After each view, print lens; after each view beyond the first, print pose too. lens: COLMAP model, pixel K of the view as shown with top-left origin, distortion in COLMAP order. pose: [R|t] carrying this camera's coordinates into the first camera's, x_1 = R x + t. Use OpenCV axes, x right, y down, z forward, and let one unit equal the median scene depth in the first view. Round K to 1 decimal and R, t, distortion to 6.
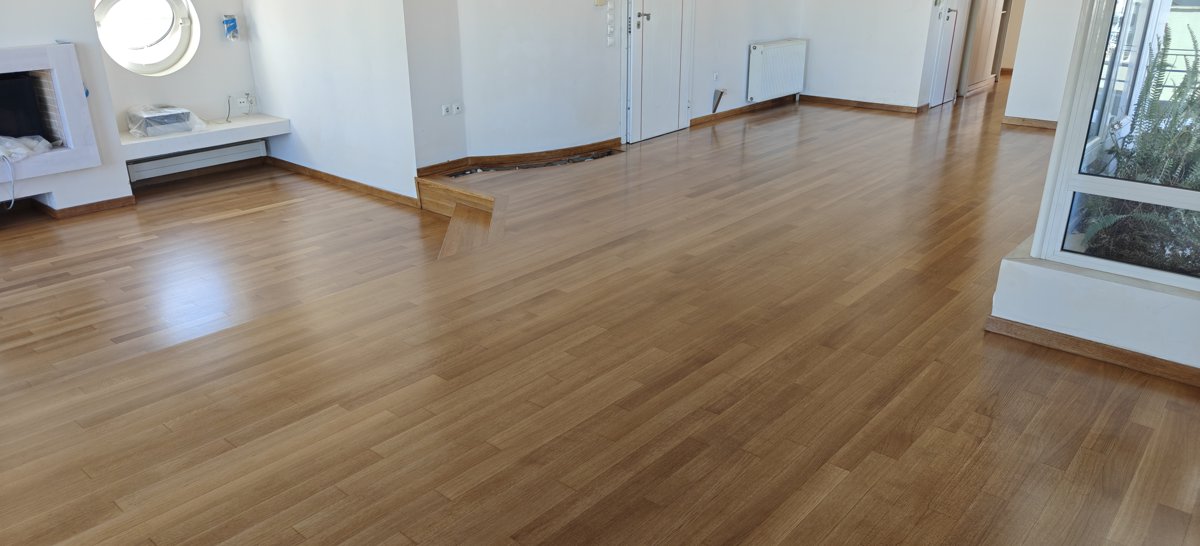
lens RADIAL K [[818.6, 0, 595.5], [0, 818.6, 272.3], [0, 0, 1]] dist [0.039927, -0.056617]
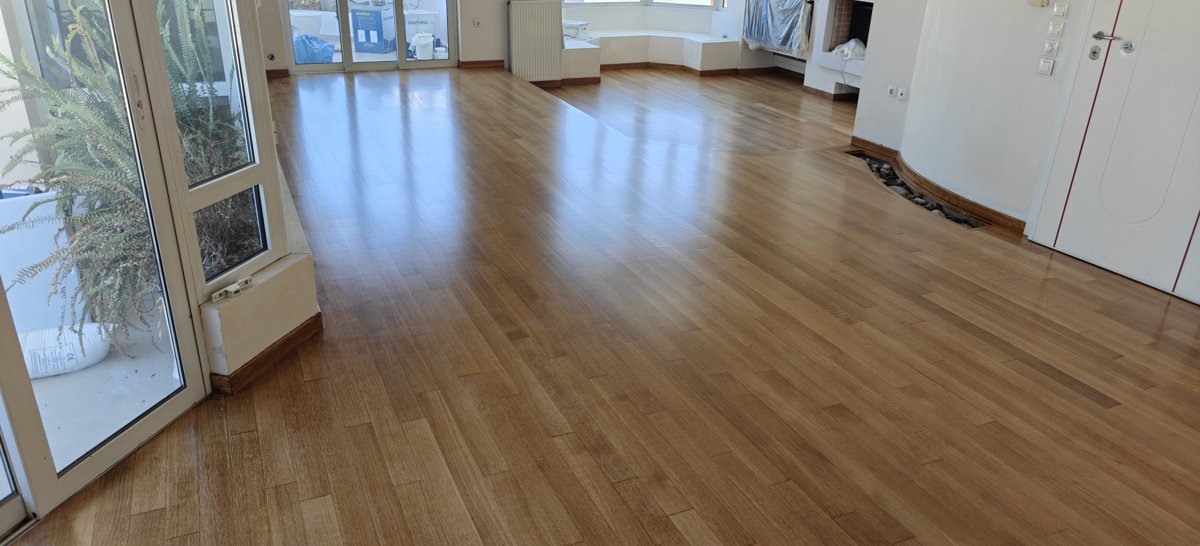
lens RADIAL K [[818.6, 0, 595.5], [0, 818.6, 272.3], [0, 0, 1]] dist [0.039927, -0.056617]
pose [[-0.418340, 0.353815, -0.836545, 0.822388], [-0.352449, 0.785609, 0.508525, -0.396658], [0.837121, 0.507576, -0.203950, 1.024370]]
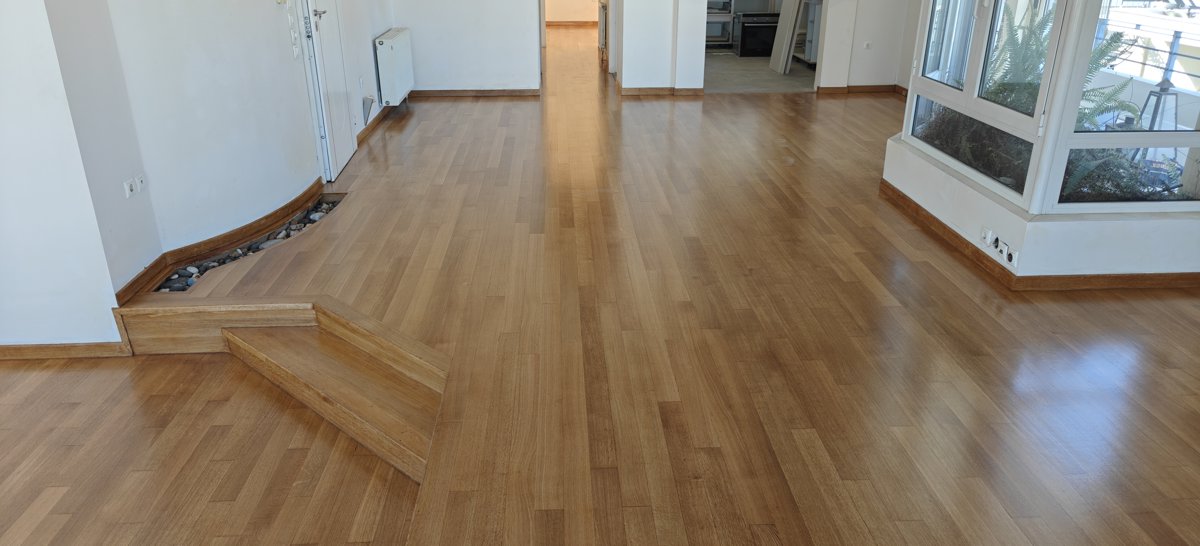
lens RADIAL K [[818.6, 0, 595.5], [0, 818.6, 272.3], [0, 0, 1]] dist [0.039927, -0.056617]
pose [[0.721146, -0.266220, 0.639590, -0.344519], [0.249863, 0.961029, 0.118291, -0.124991], [-0.646155, 0.074505, 0.759561, 0.317697]]
